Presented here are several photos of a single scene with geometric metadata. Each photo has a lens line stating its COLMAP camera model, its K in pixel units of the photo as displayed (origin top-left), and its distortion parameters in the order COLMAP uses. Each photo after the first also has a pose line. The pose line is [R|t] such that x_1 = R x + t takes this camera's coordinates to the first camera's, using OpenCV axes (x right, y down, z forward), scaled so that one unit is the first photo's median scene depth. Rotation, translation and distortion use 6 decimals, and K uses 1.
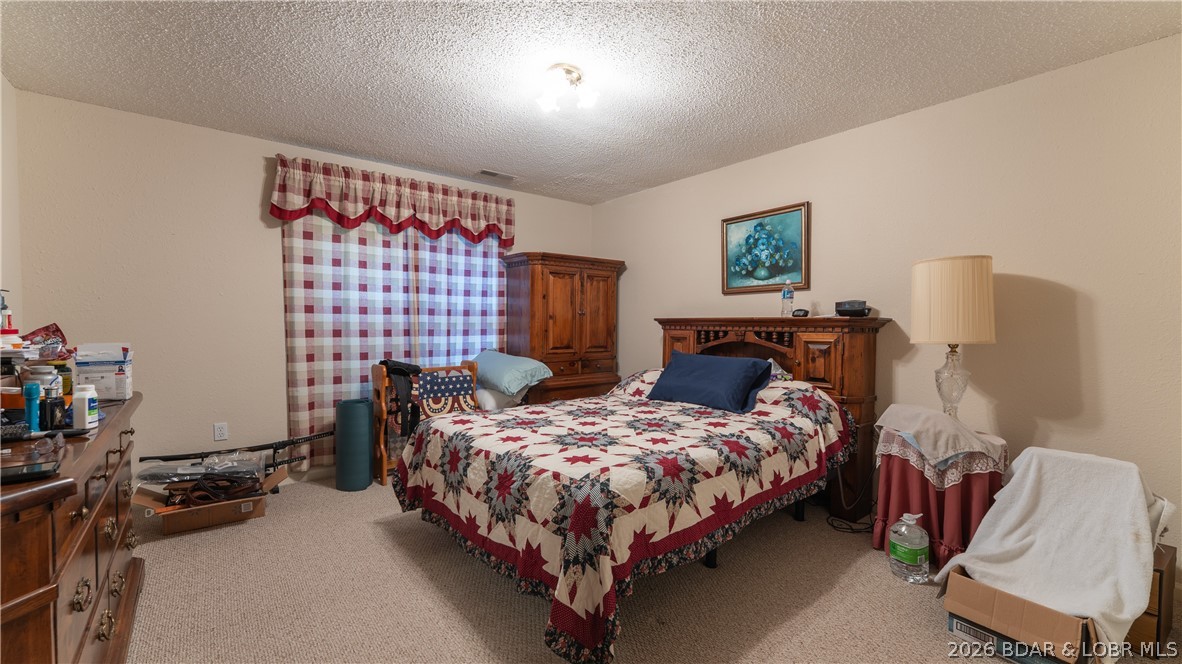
lens RADIAL K [[467.2, 0, 587.0], [0, 467.2, 327.1], [0, 0, 1]] dist [-0.001935, 0.000456]
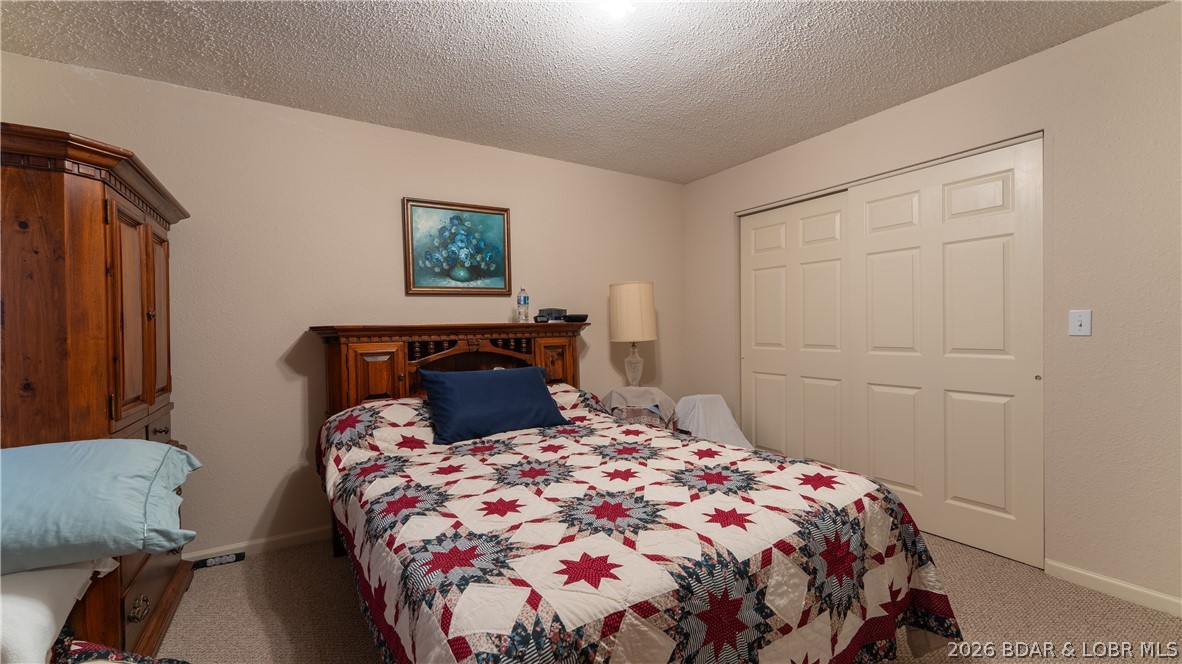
lens RADIAL K [[467.2, 0, 587.0], [0, 467.2, 327.1], [0, 0, 1]] dist [-0.001935, 0.000456]
pose [[0.142229, -0.003584, 0.989827, -0.476525], [0.030171, 0.999544, -0.000717, -0.007262], [-0.989374, 0.029966, 0.142272, 0.660296]]
